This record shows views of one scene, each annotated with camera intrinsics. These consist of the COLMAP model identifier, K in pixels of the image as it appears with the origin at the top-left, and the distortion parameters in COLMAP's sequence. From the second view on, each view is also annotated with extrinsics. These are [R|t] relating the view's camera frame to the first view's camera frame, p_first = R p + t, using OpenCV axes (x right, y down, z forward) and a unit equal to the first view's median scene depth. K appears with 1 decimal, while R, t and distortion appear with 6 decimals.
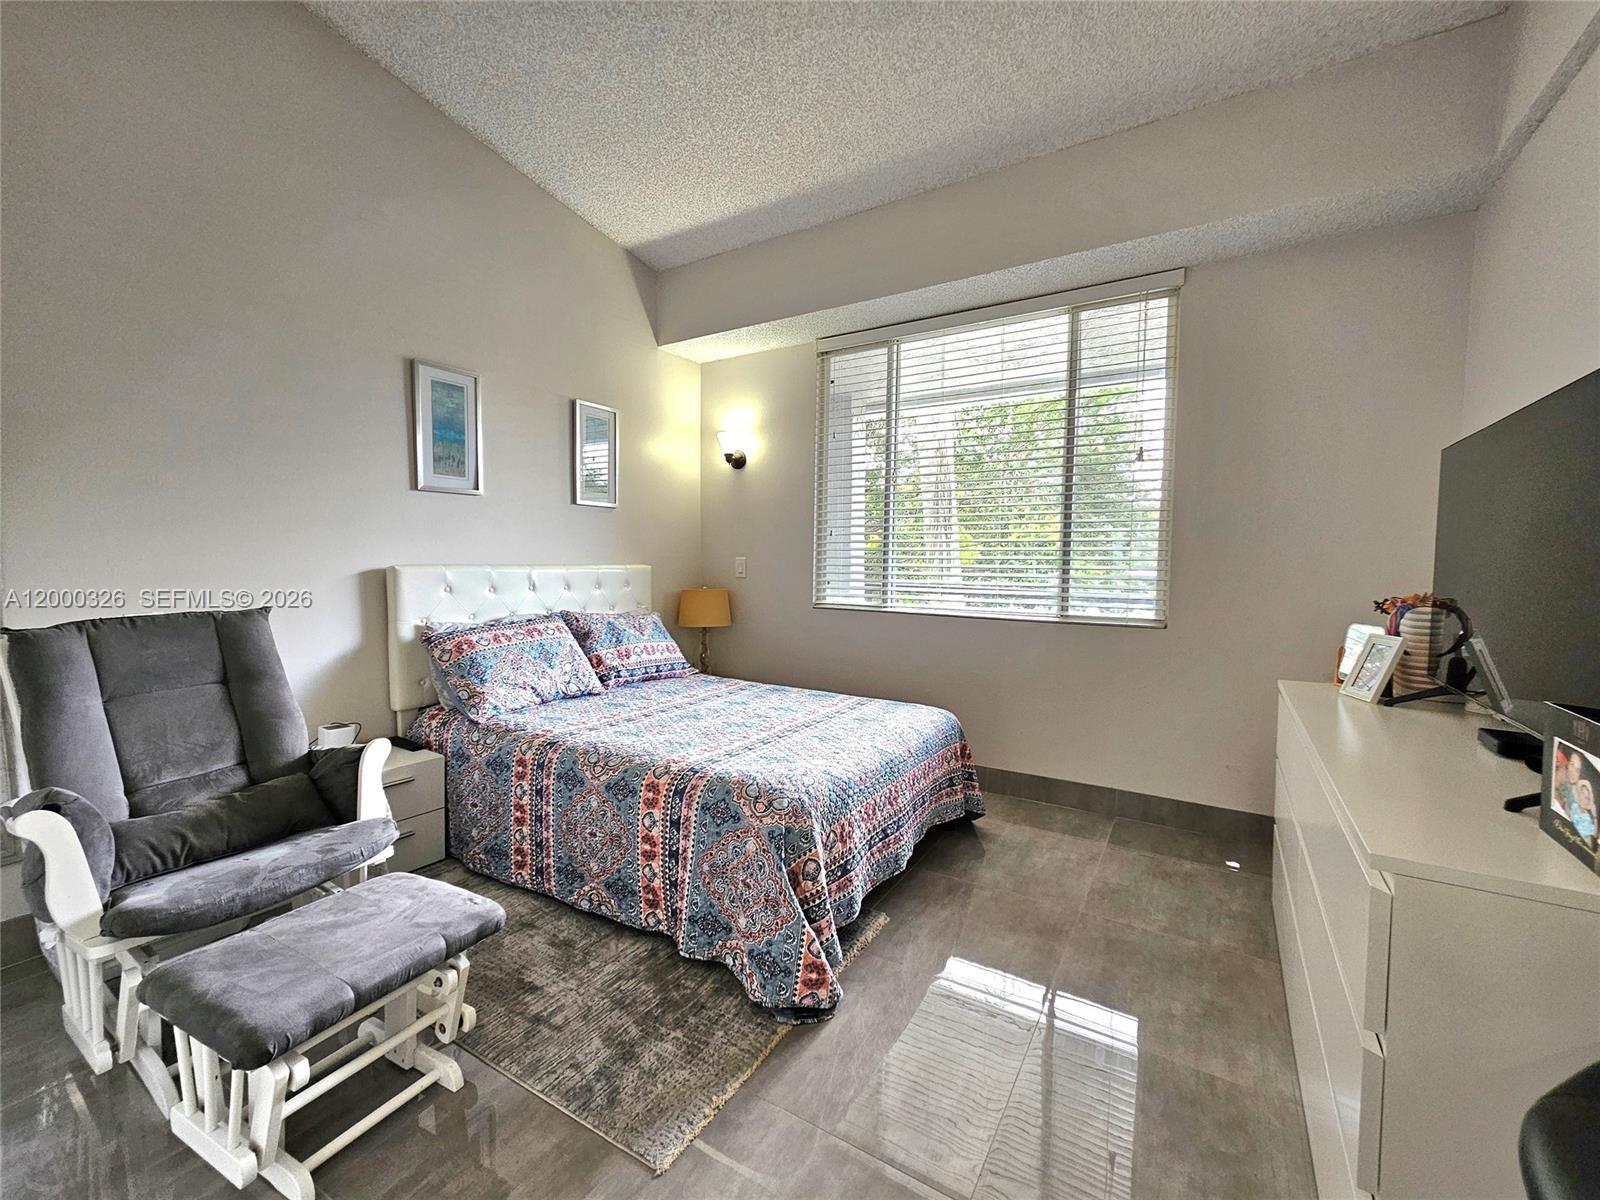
lens RADIAL K [[656.5, 0, 806.1], [0, 656.5, 596.4], [0, 0, 1]] dist [0.002396, 0.000125]
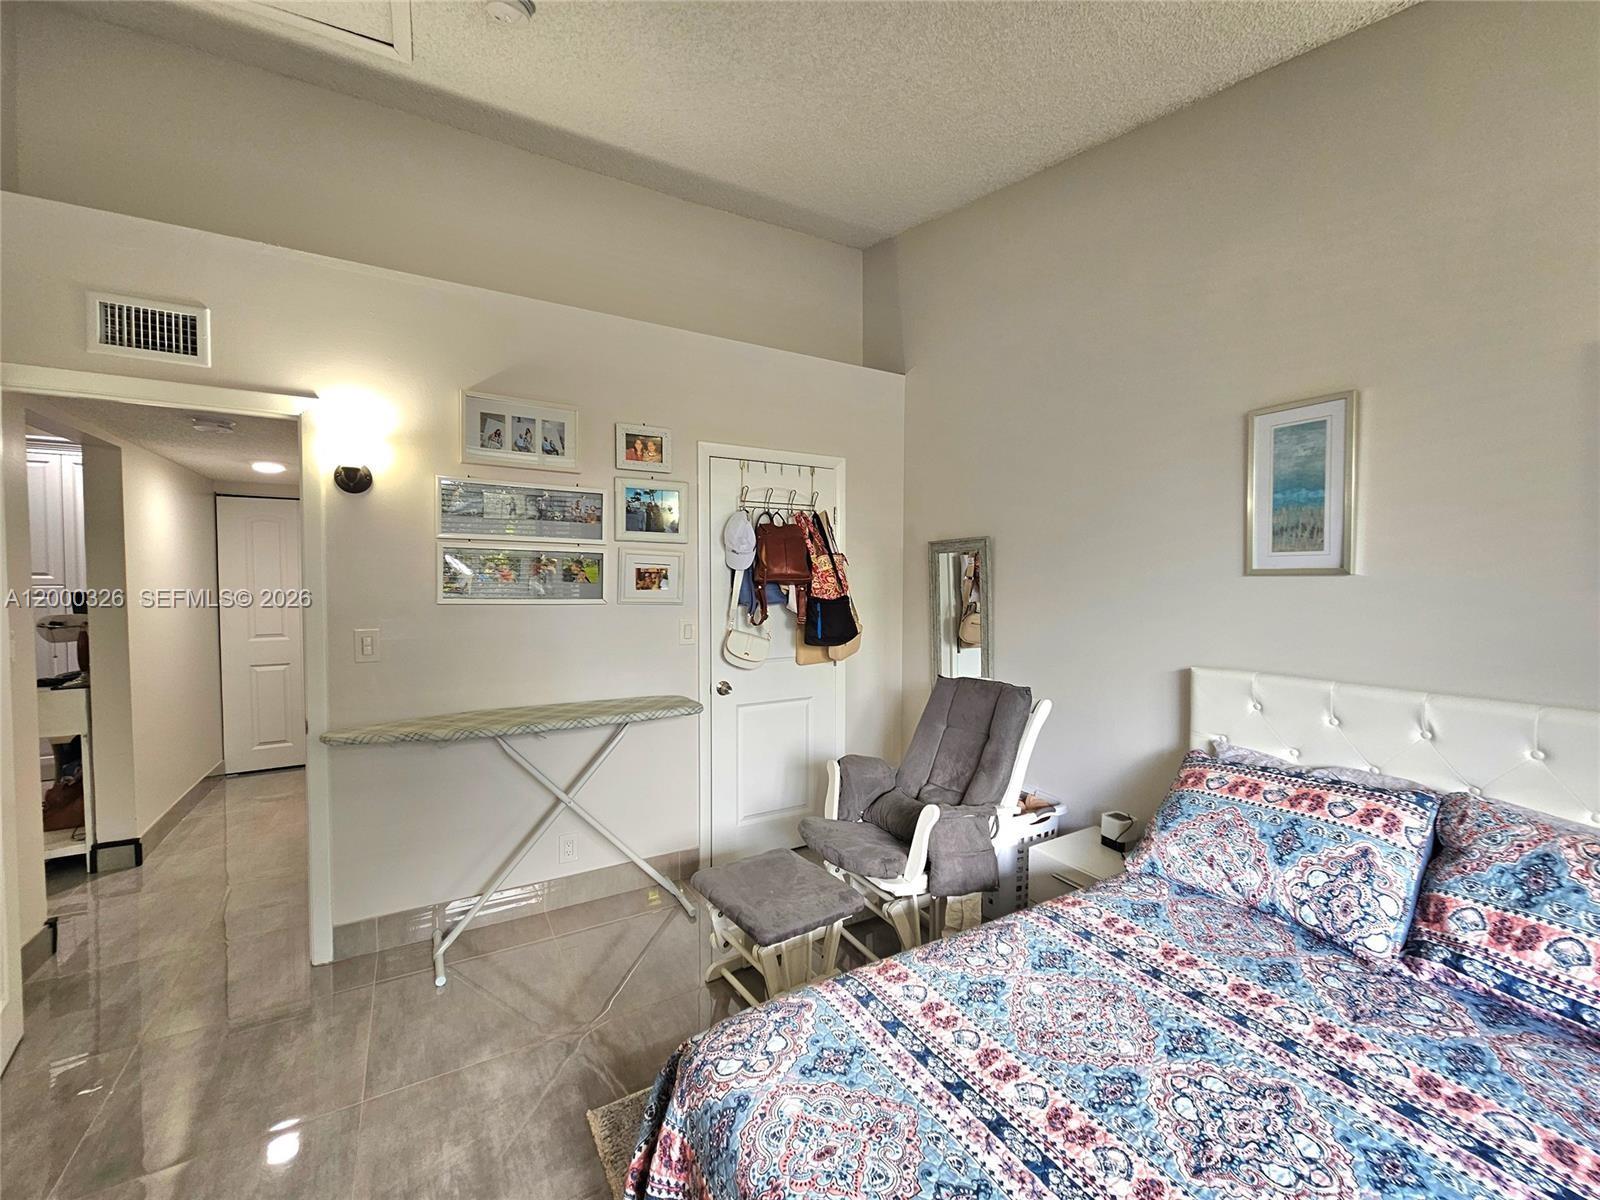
lens RADIAL K [[656.5, 0, 806.1], [0, 656.5, 596.4], [0, 0, 1]] dist [0.002396, 0.000125]
pose [[-0.458932, 0.019663, -0.888254, 0.350085], [-0.054963, 0.997212, 0.050472, -0.143900], [0.886769, 0.071984, -0.456572, 0.869756]]
